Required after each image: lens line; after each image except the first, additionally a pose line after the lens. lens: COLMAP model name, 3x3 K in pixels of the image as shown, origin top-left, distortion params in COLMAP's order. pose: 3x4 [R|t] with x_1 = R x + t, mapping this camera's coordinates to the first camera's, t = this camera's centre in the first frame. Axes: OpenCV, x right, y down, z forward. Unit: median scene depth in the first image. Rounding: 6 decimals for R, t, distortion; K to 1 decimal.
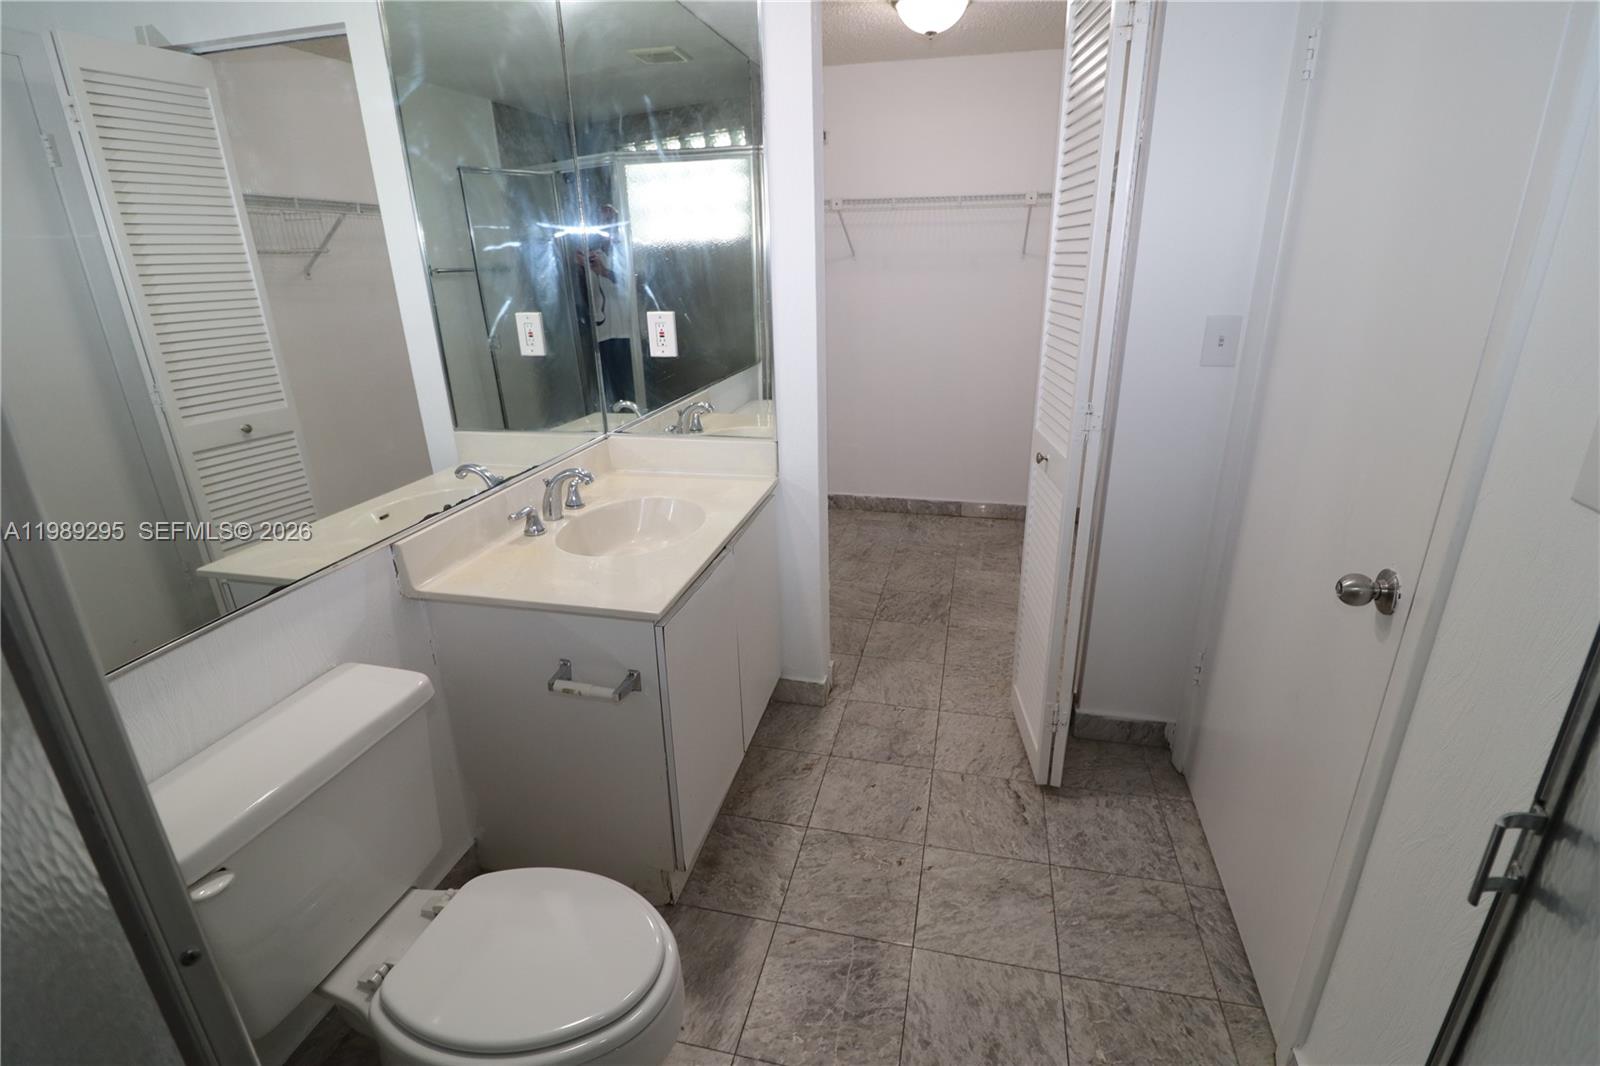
lens RADIAL K [[736.3, 0, 801.3], [0, 736.3, 537.9], [0, 0, 1]] dist [-0.002567, -0.010999]
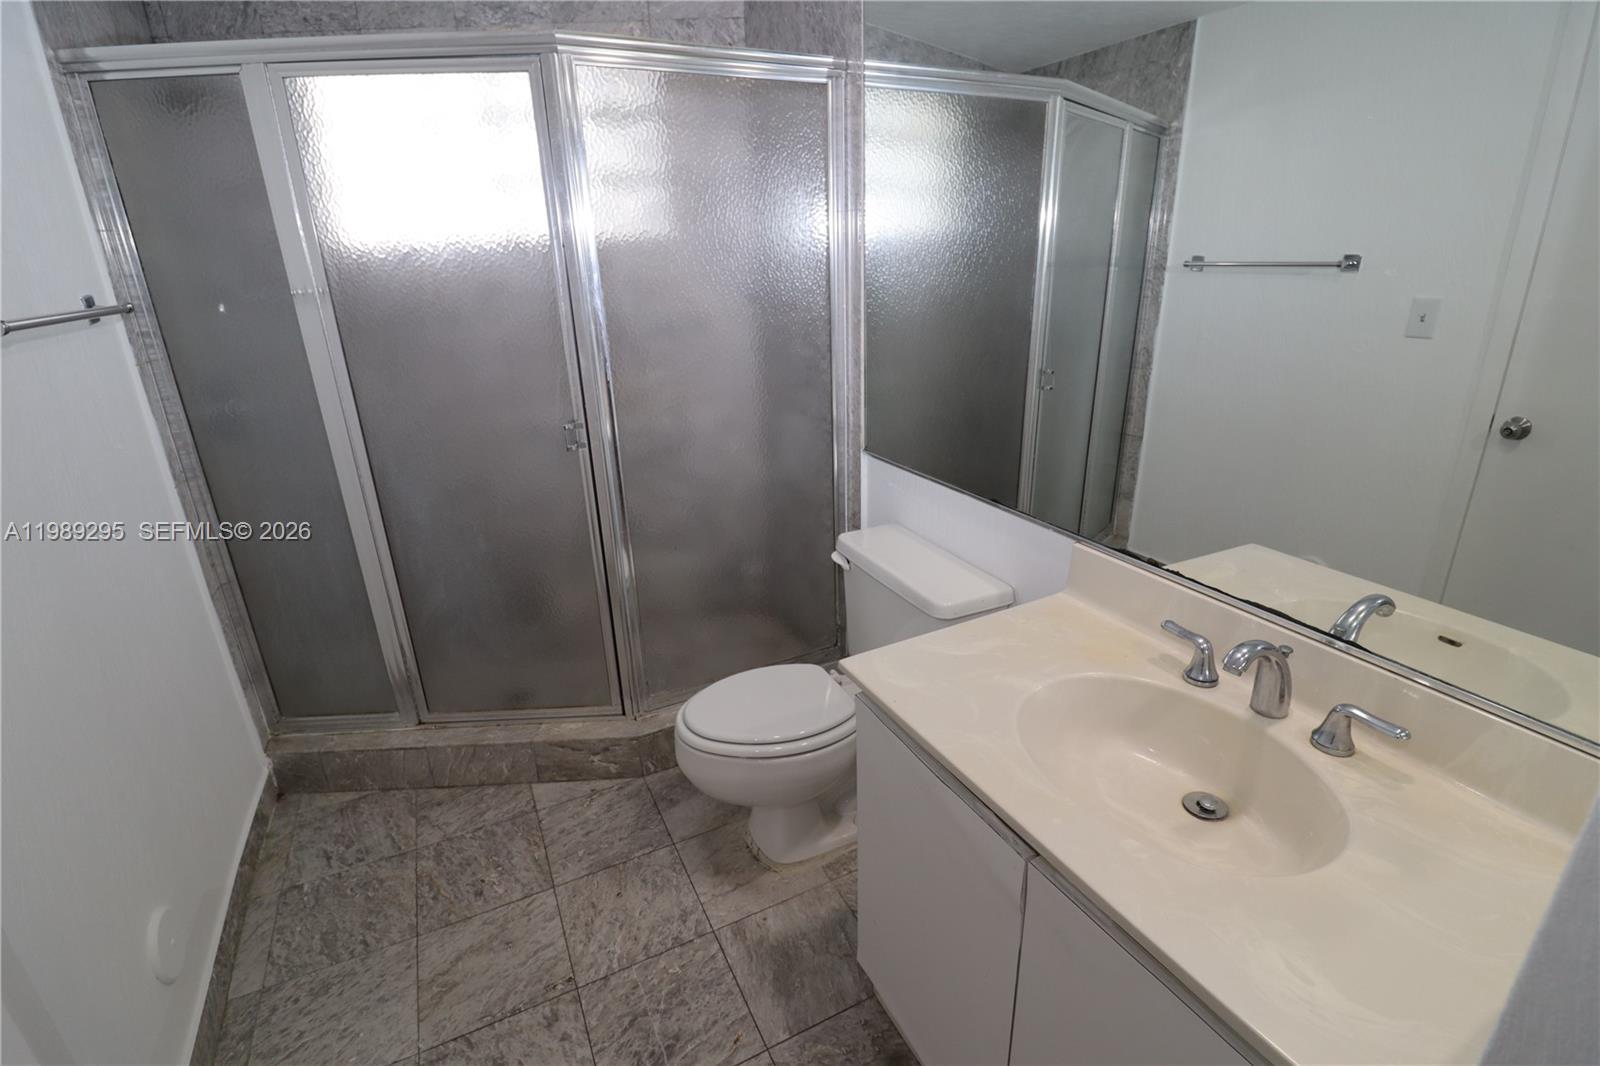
lens RADIAL K [[736.3, 0, 805.7], [0, 736.3, 526.9], [0, 0, 1]] dist [-0.002567, -0.010999]
pose [[-0.764807, 0.249279, -0.594079, 0.305747], [-0.199321, 0.785319, 0.586127, -0.492090], [0.612651, 0.566687, -0.550931, 1.221183]]
